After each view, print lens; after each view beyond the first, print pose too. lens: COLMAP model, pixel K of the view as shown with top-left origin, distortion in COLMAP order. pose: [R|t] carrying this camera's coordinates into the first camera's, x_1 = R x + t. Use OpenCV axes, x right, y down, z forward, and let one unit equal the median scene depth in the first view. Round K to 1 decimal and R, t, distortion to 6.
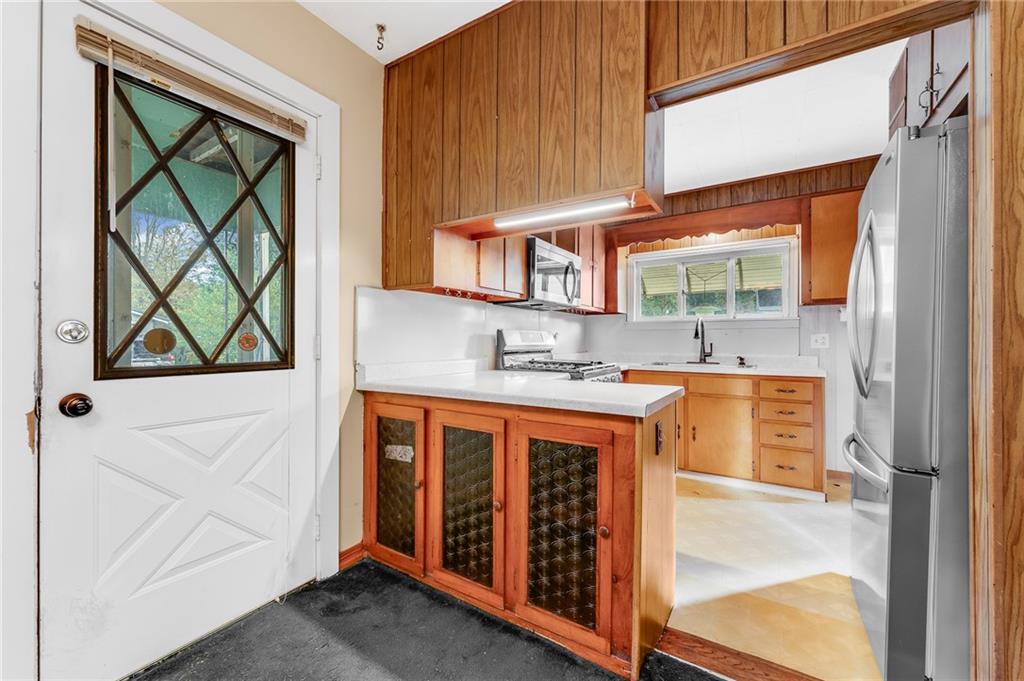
lens RADIAL K [[408.8, 0, 512.0], [0, 408.8, 342.2], [0, 0, 1]] dist [0.002723, 0.000288]
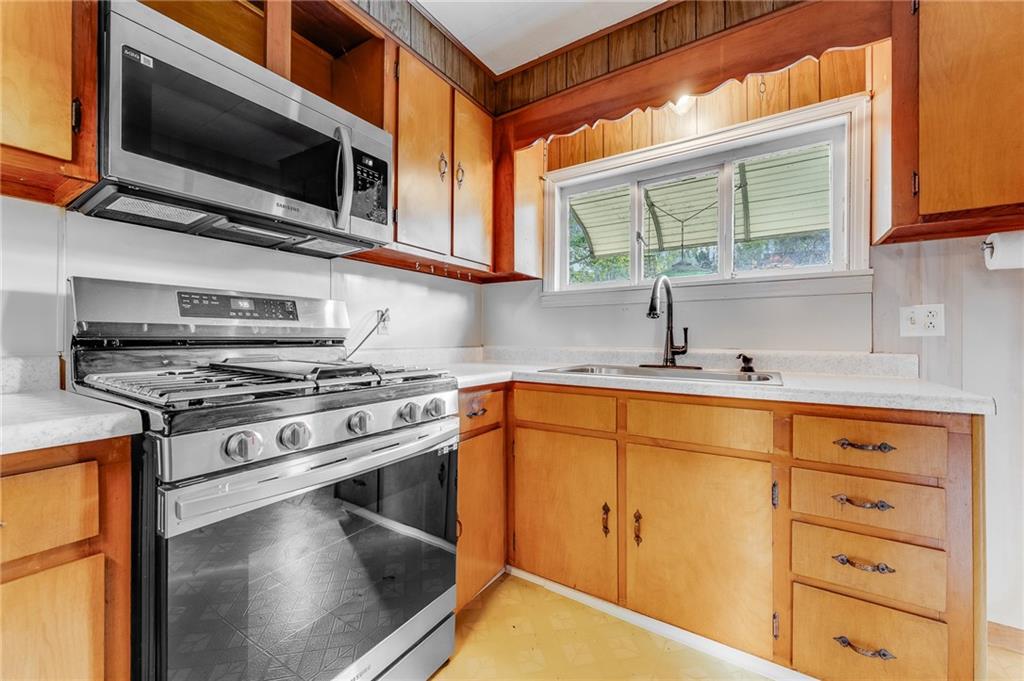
lens RADIAL K [[408.8, 0, 509.8], [0, 408.8, 341.3], [0, 0, 1]] dist [0.002723, 0.000288]
pose [[0.999896, 0.001337, -0.014341, 0.296753], [-0.001295, 0.999995, 0.002901, 0.018805], [0.014344, -0.002882, 0.999893, 0.527325]]
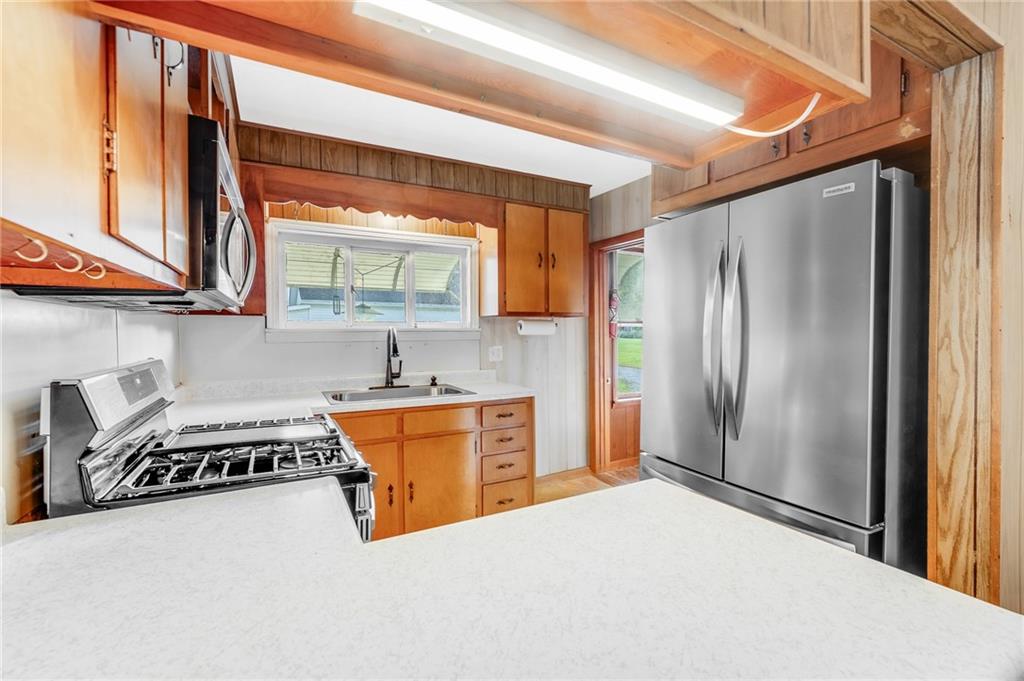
lens RADIAL K [[443.7, 0, 508.8], [0, 443.7, 339.3], [0, 0, 1]] dist [0.018667, 0.000015]
pose [[0.494355, -0.022837, 0.868960, -0.137238], [0.005600, 0.999718, 0.023088, -0.058318], [-0.869242, -0.006547, 0.494343, 0.443640]]
